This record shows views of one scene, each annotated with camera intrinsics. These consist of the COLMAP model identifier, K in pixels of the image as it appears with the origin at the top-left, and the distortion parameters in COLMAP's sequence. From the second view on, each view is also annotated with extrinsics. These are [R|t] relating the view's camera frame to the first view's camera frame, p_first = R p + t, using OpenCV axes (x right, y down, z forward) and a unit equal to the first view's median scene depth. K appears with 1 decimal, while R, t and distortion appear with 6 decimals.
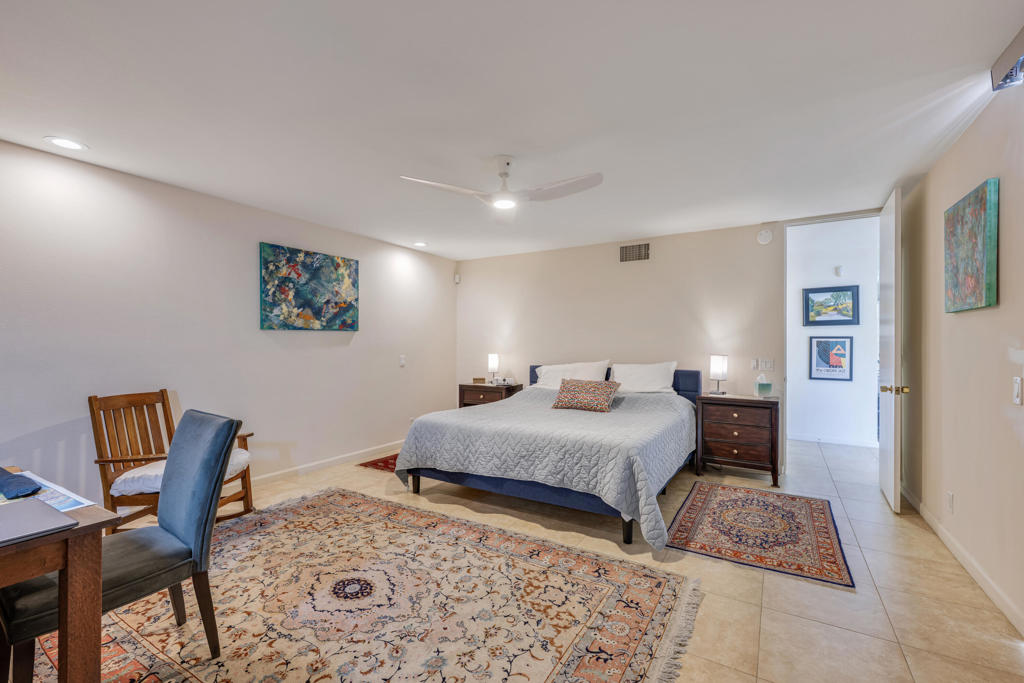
lens RADIAL K [[436.4, 0, 531.2], [0, 436.4, 343.8], [0, 0, 1]] dist [0.000005, -0.000171]
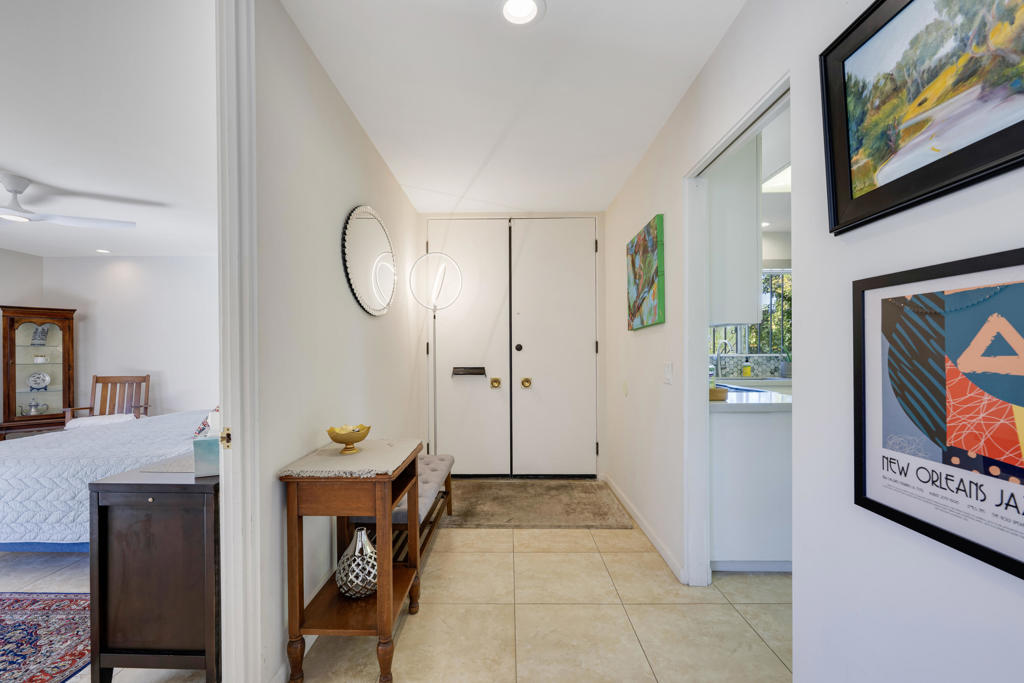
lens RADIAL K [[409.4, 0, 508.8], [0, 409.4, 356.6], [0, 0, 1]] dist [-0.001798, 0.000740]
pose [[0.493264, 0.000174, -0.869879, 1.023932], [0.003462, 0.999992, 0.002163, 0.021746], [0.869873, -0.004078, 0.493260, 1.106090]]
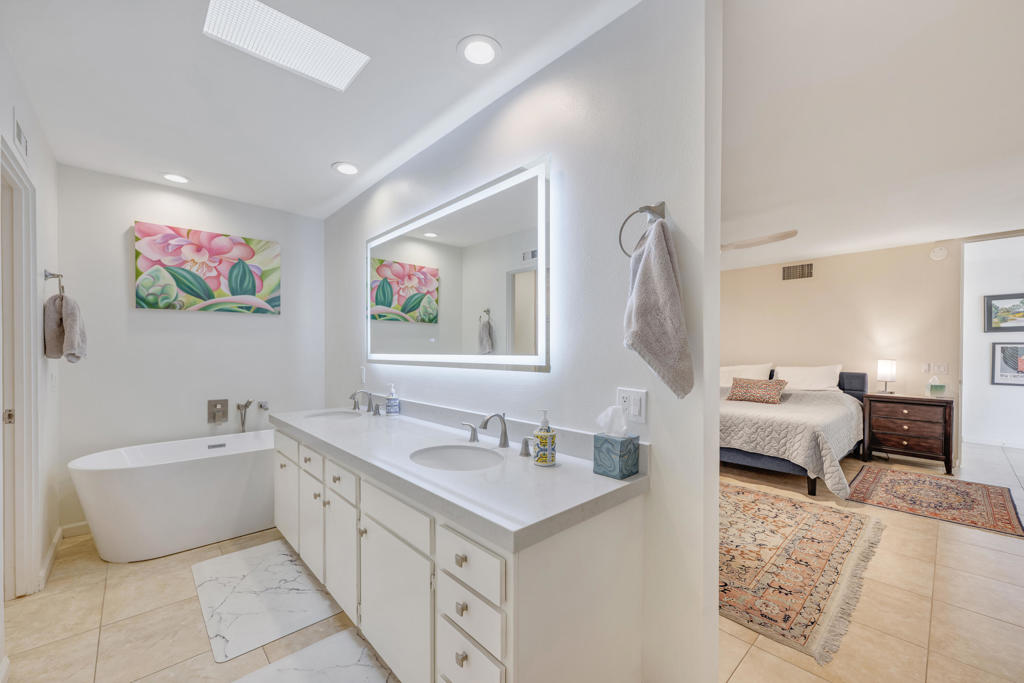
lens RADIAL K [[409.4, 0, 511.9], [0, 409.4, 351.6], [0, 0, 1]] dist [-0.001798, 0.000740]
pose [[0.953358, 0.003112, -0.301827, -0.205471], [-0.000851, 0.999971, 0.007623, -0.002590], [0.301842, -0.007011, 0.953332, -0.357513]]
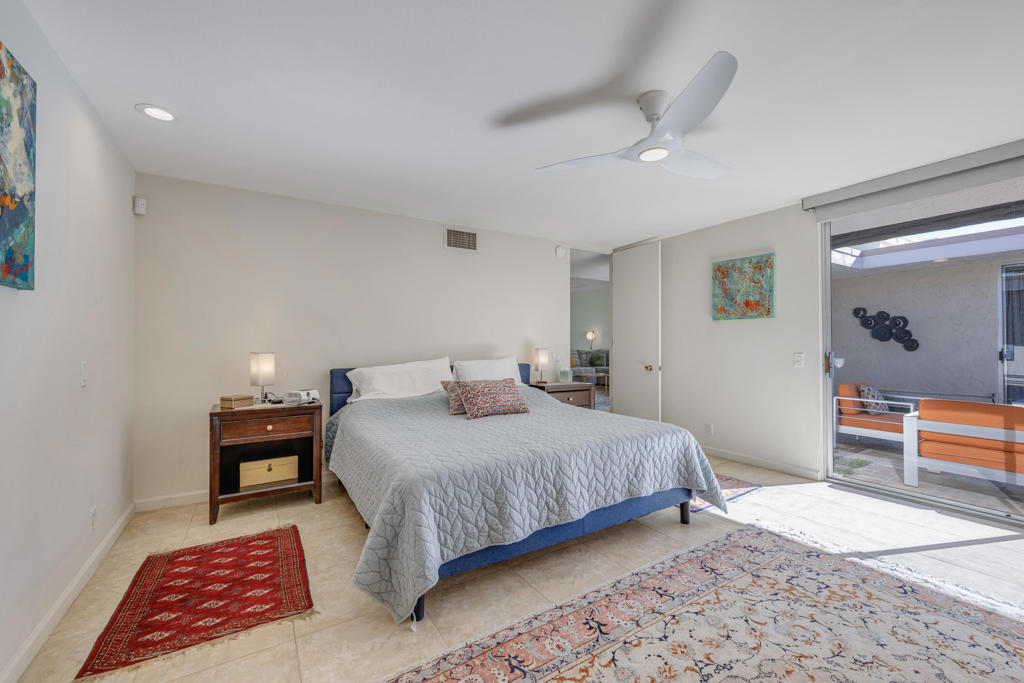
lens RADIAL K [[409.4, 0, 510.6], [0, 409.4, 340.5], [0, 0, 1]] dist [-0.001798, 0.000740]
pose [[0.473757, 0.008185, 0.880618, -0.607714], [-0.000475, 0.999959, -0.009039, 0.015397], [-0.880656, 0.003864, 0.473741, 0.636386]]
